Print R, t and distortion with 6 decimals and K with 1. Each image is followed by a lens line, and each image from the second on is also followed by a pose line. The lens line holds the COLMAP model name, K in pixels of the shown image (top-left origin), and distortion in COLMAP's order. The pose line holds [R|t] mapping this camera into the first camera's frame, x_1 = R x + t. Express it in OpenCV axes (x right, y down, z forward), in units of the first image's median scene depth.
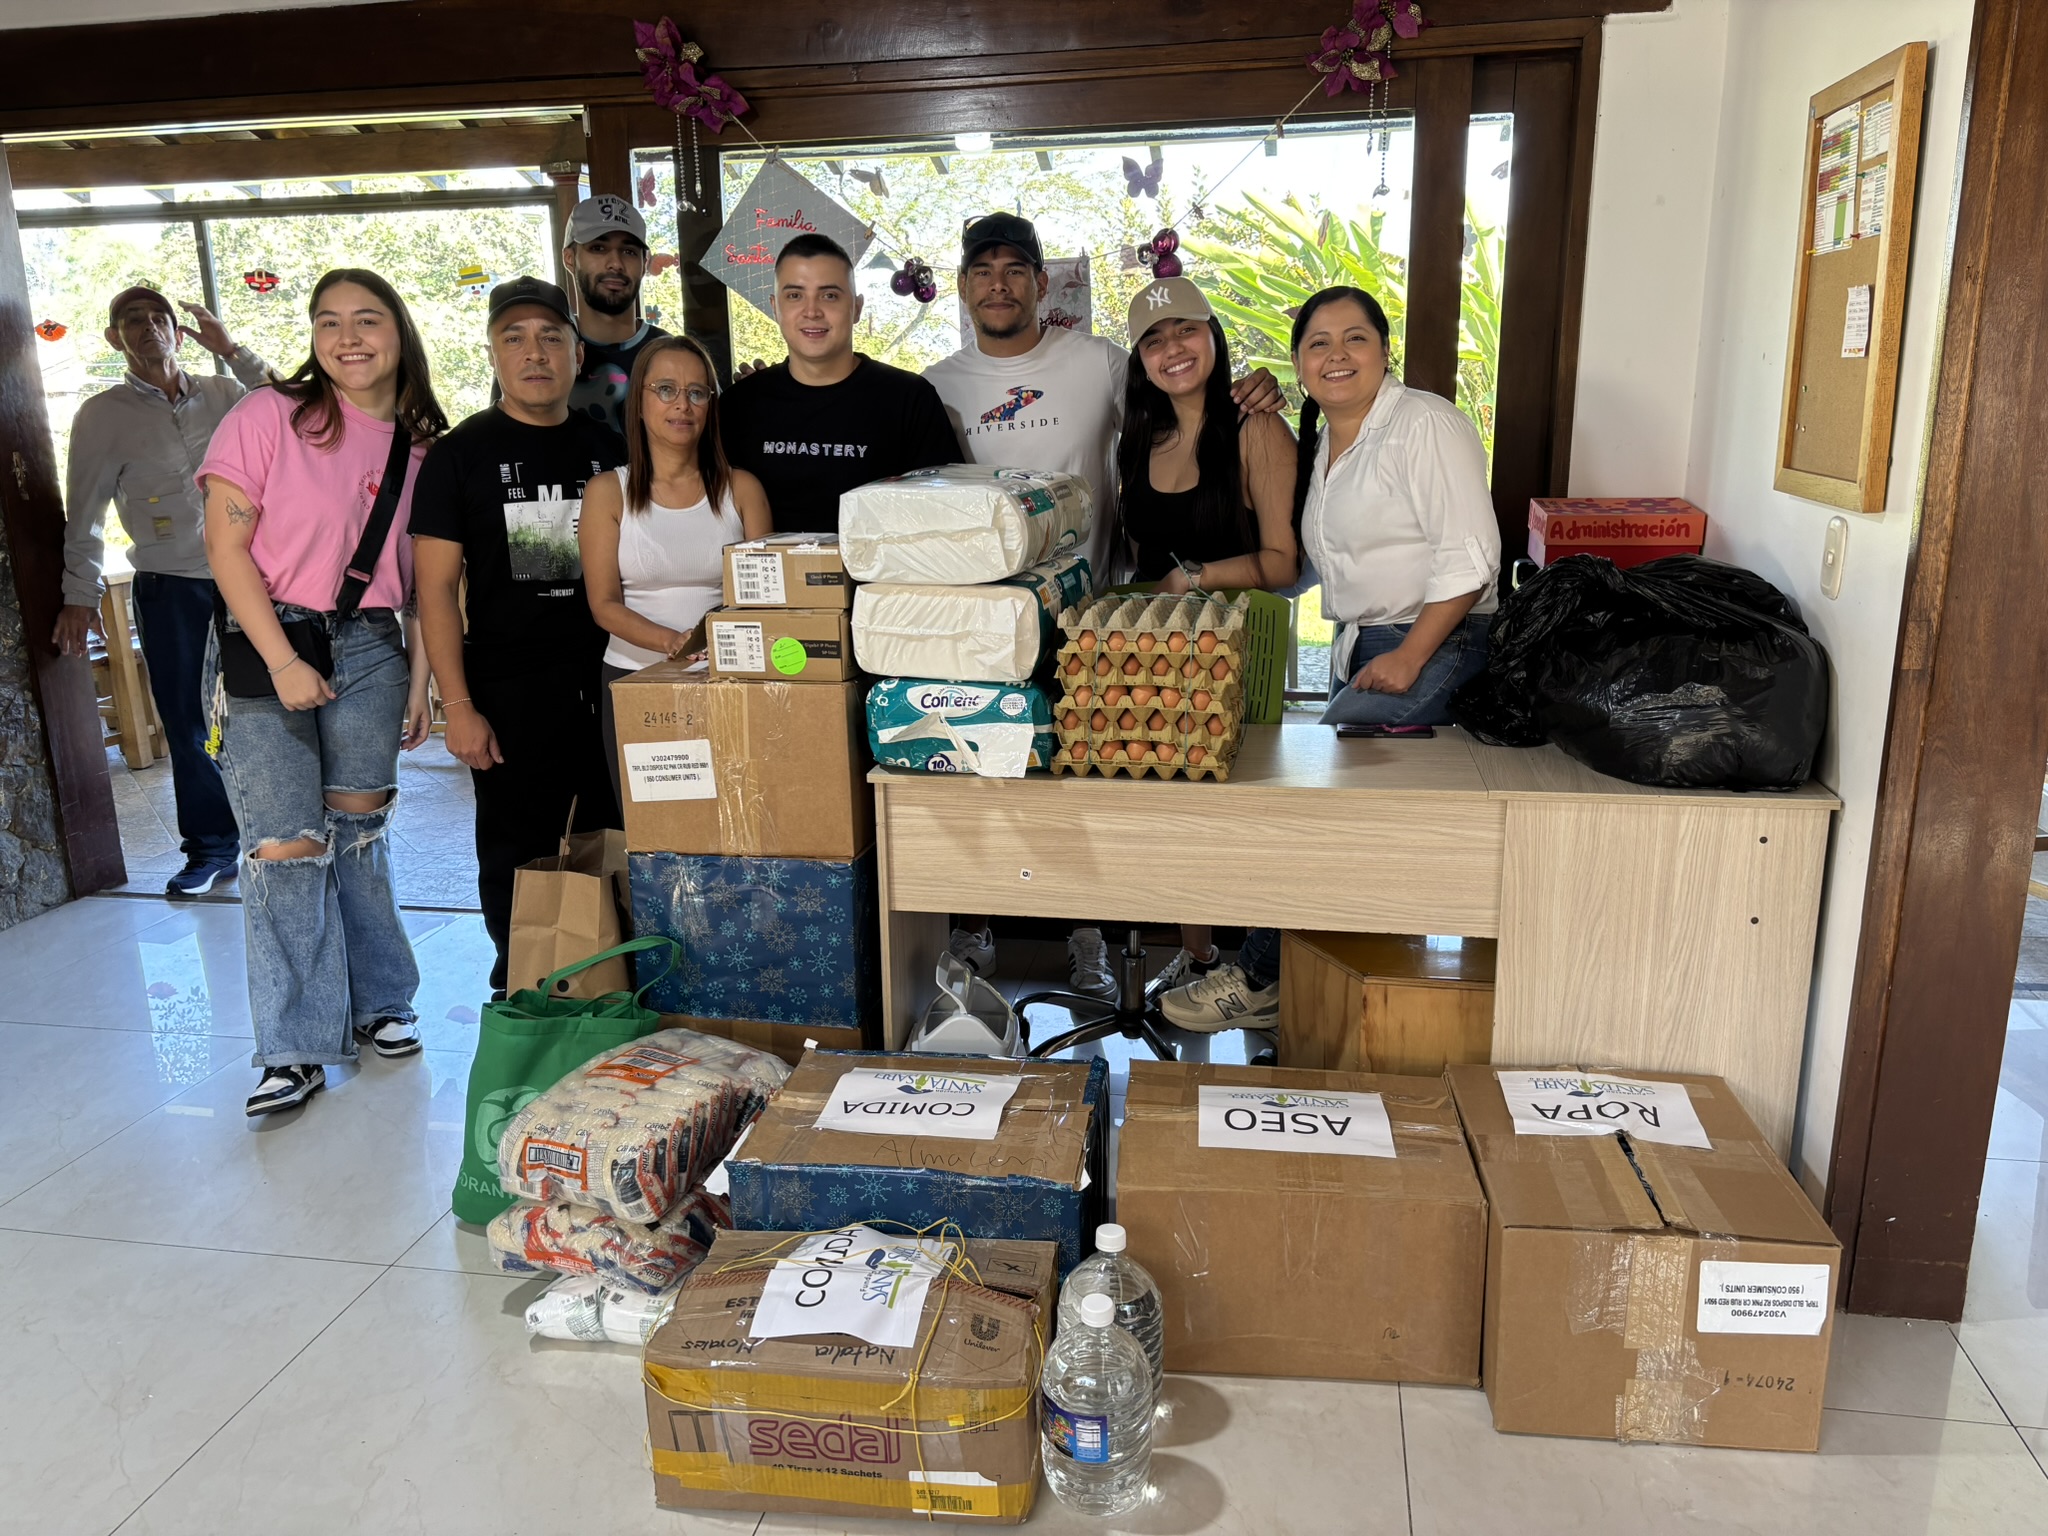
lens RADIAL K [[1540.3, 0, 1024.0], [0, 1540.3, 768.0], [0, 0, 1]] dist [0.004340, 0.000197]
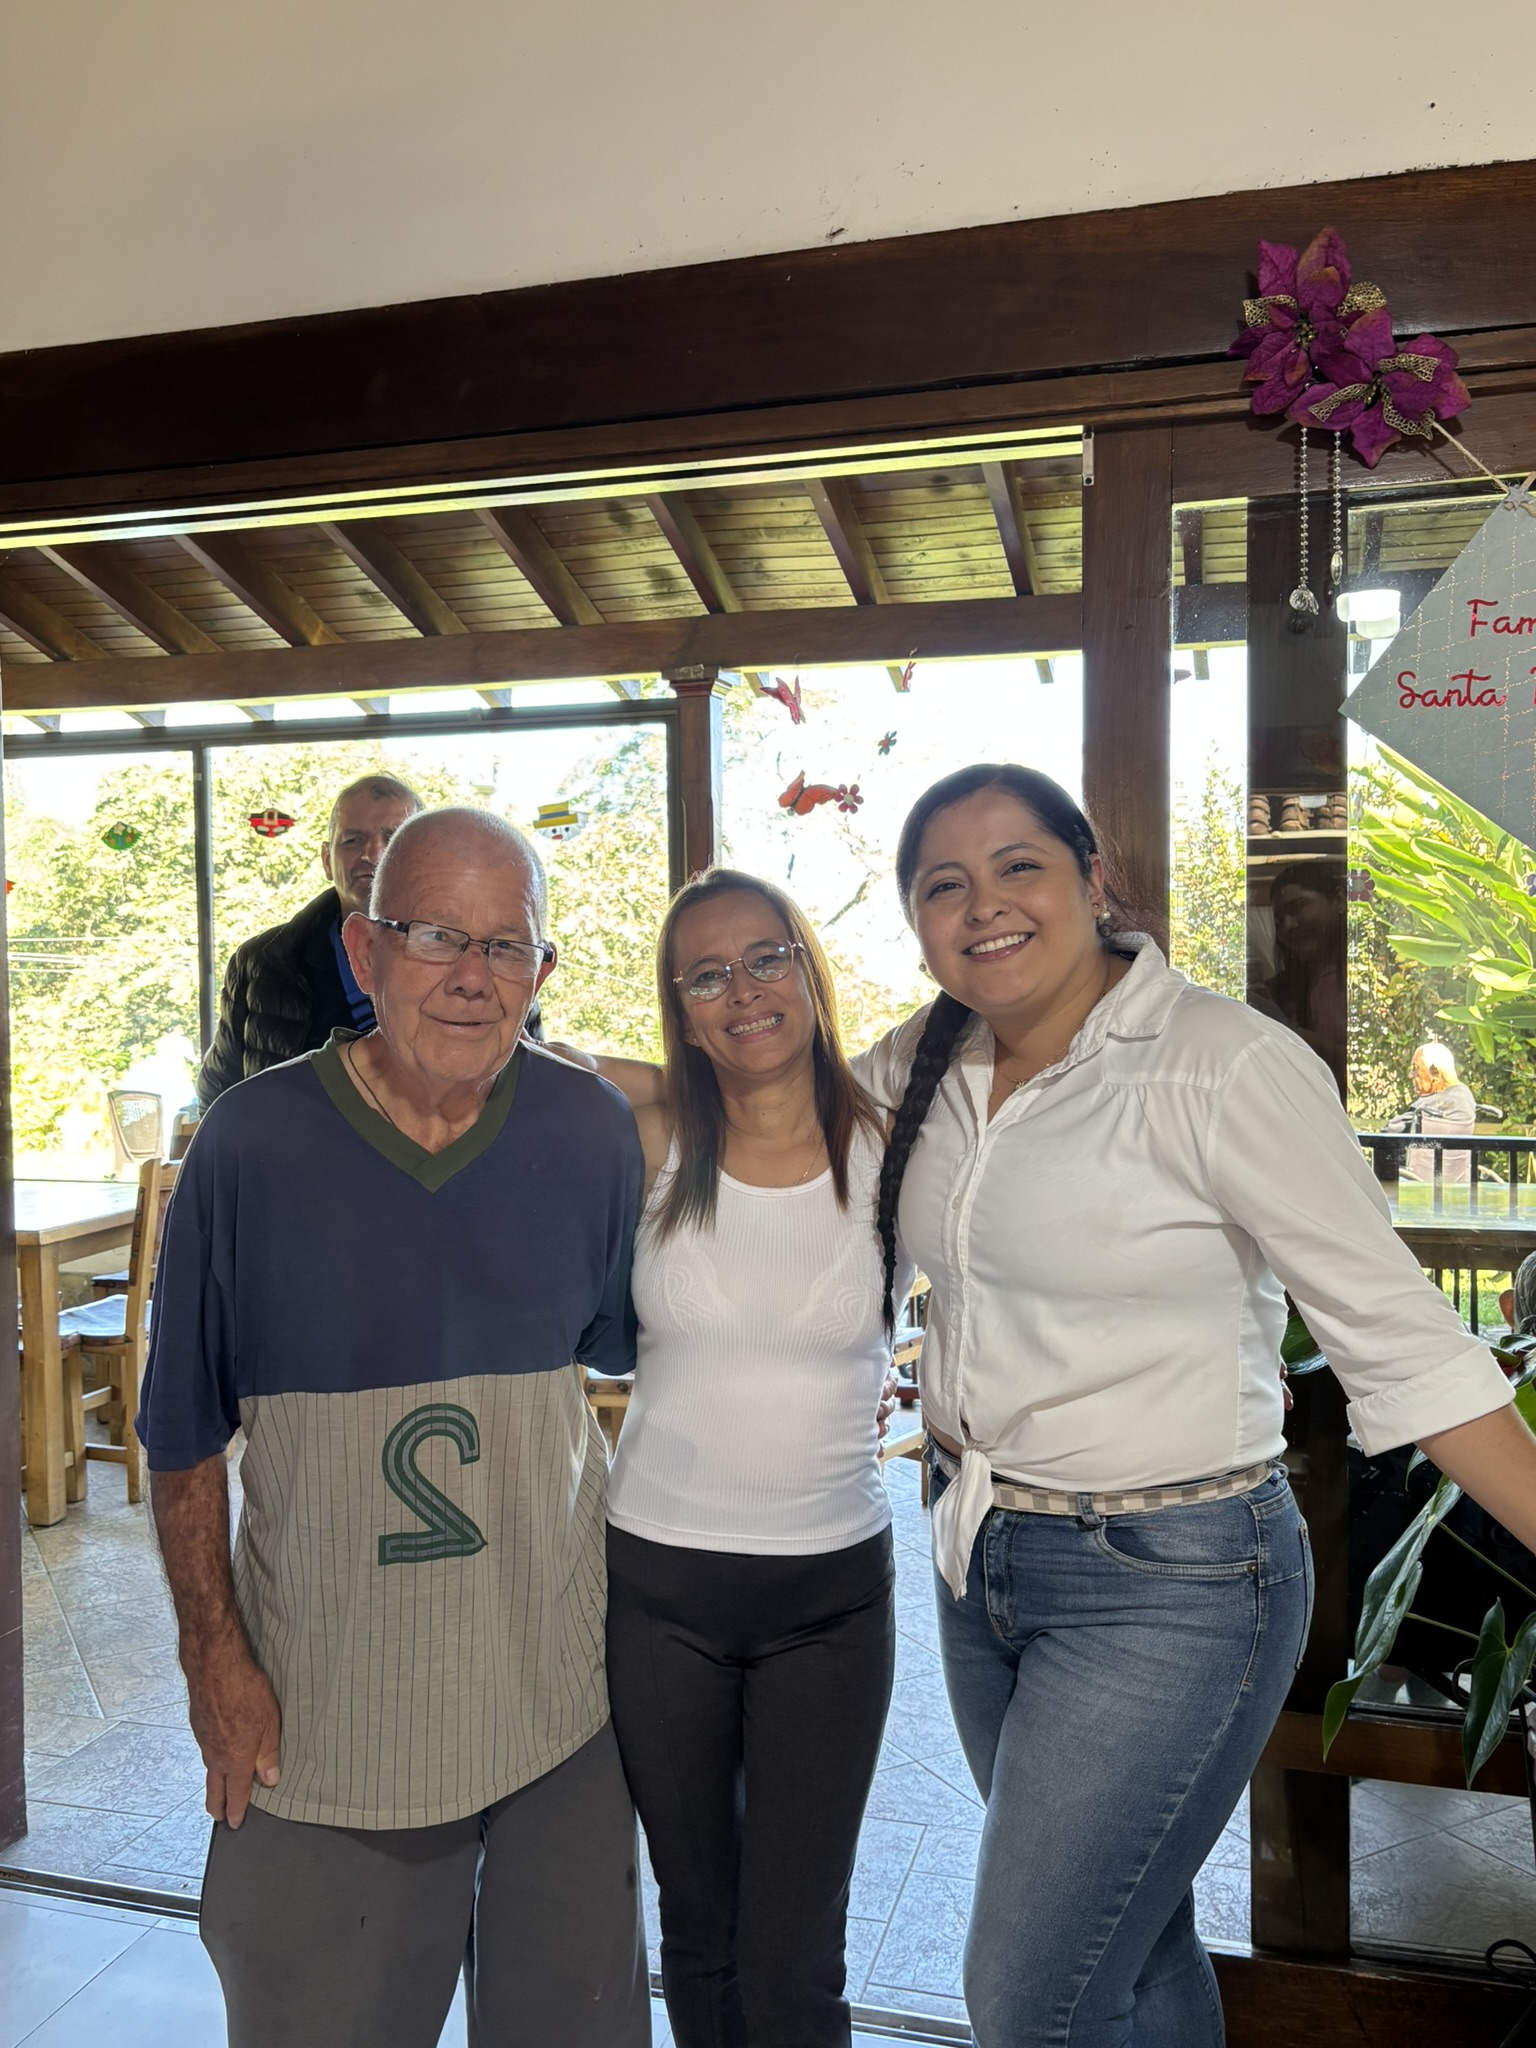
lens RADIAL K [[1652.8, 0, 768.0], [0, 1652.8, 1024.0], [0, 0, 1]] dist [0.021450, 0.000236]
pose [[0.995336, 0.011747, -0.095747, -0.174380], [-0.031434, 0.977877, -0.206806, -0.060622], [0.091199, 0.208852, 0.973686, 0.254844]]
